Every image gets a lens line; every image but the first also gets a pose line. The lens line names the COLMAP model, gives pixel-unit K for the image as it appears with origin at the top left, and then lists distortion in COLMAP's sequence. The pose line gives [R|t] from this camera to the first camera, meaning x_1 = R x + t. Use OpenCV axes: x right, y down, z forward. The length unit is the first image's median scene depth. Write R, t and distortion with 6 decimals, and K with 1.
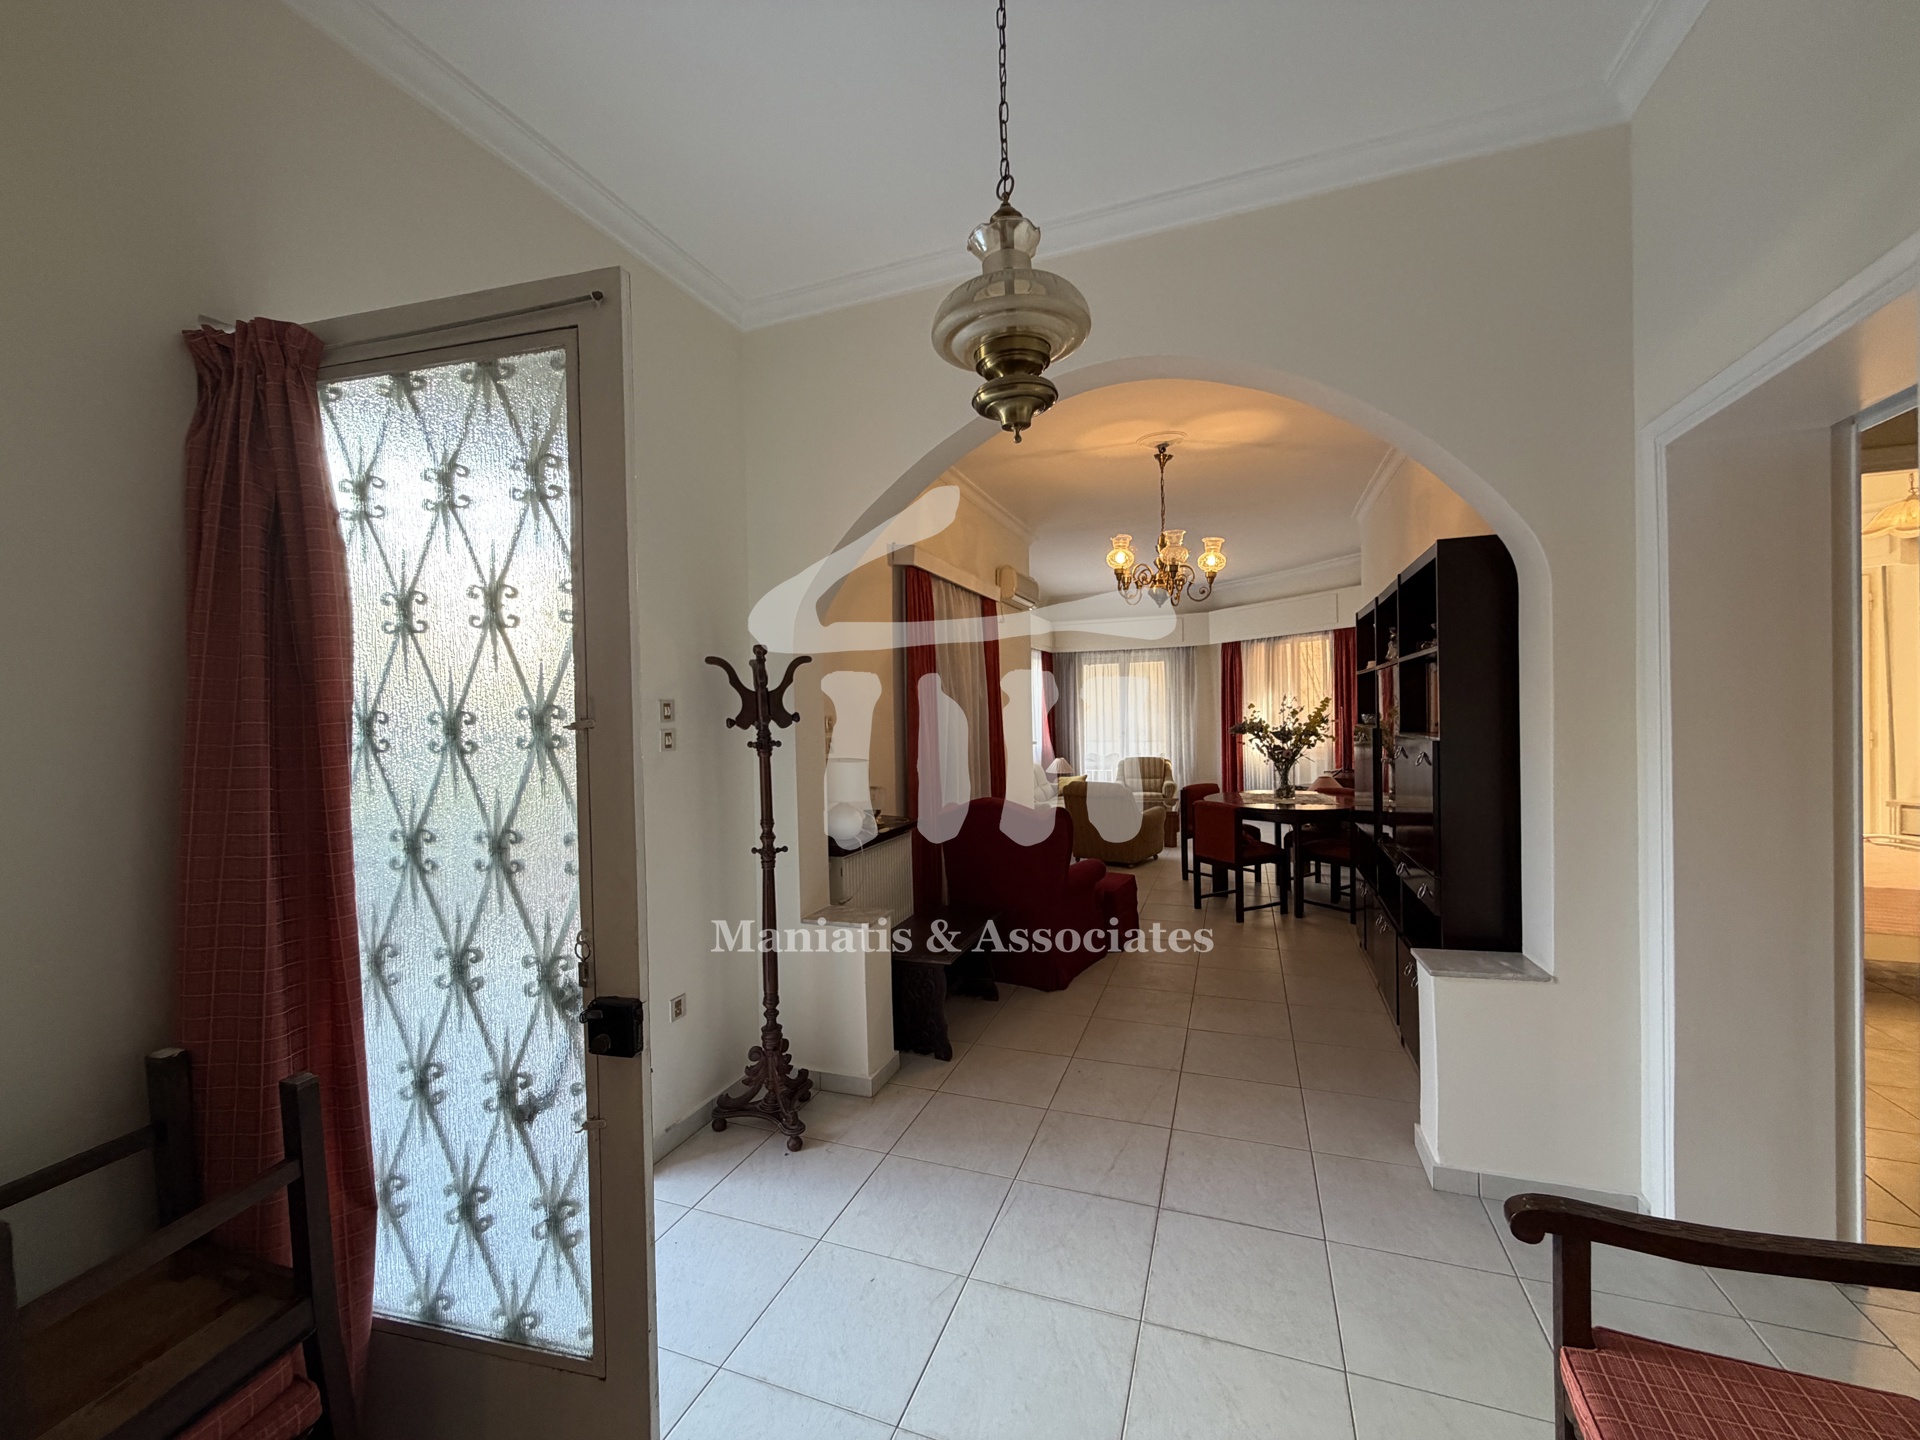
lens RADIAL K [[764.7, 0, 956.5], [0, 764.7, 718.3], [0, 0, 1]] dist [-0.001990, 0.000280]
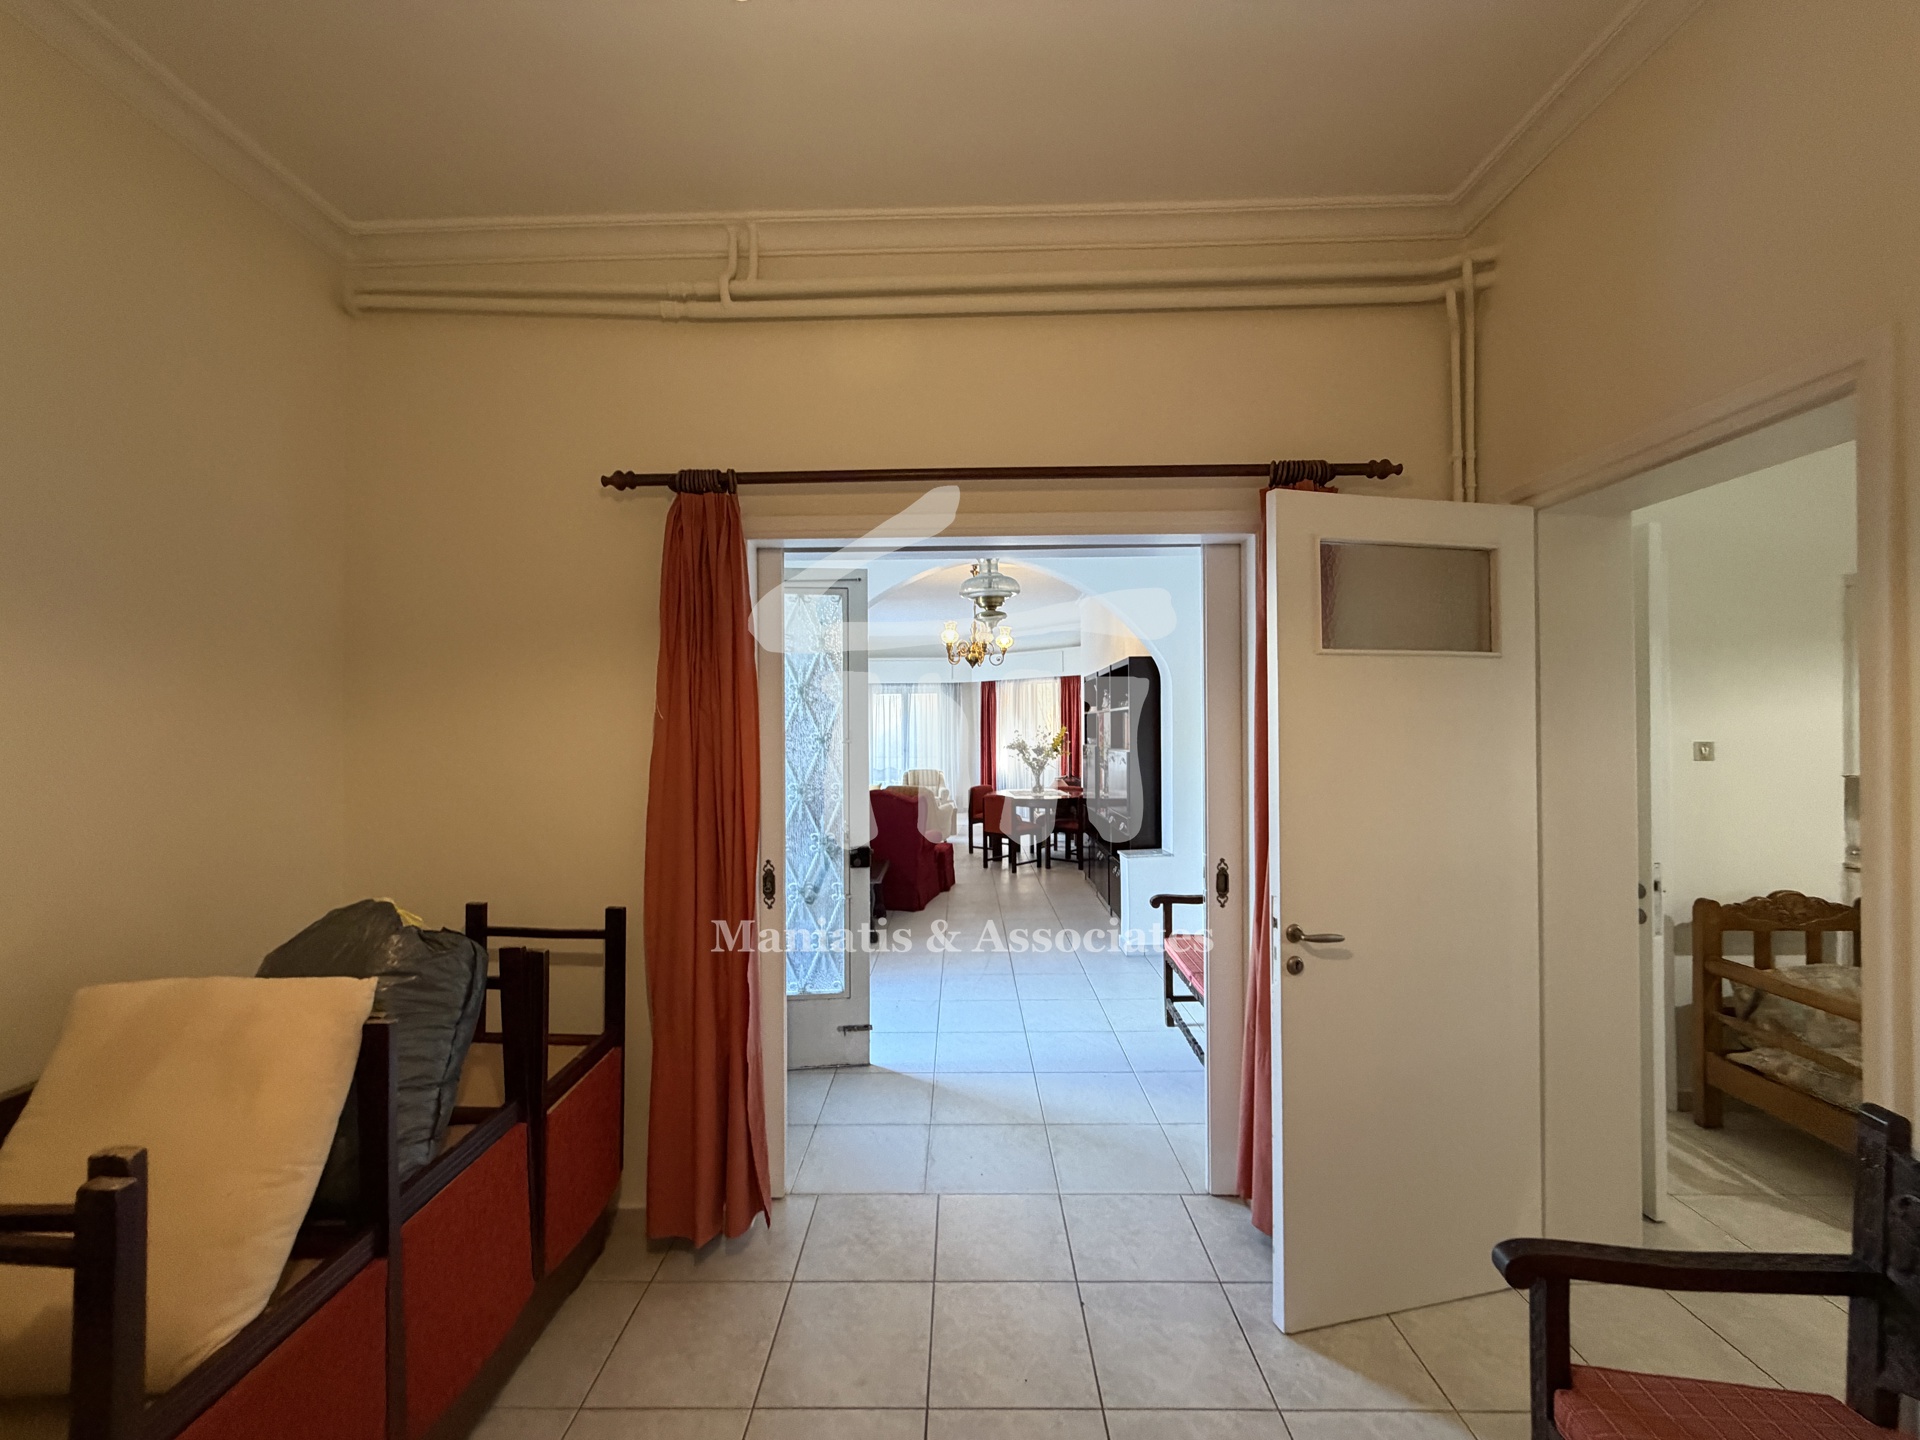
lens RADIAL K [[764.7, 0, 956.8], [0, 764.7, 714.6], [0, 0, 1]] dist [-0.001990, 0.000280]
pose [[0.939192, 0.019414, 0.342844, -0.263845], [-0.009086, 0.999456, -0.031708, -0.000301], [-0.343273, 0.026665, 0.938857, -0.400260]]
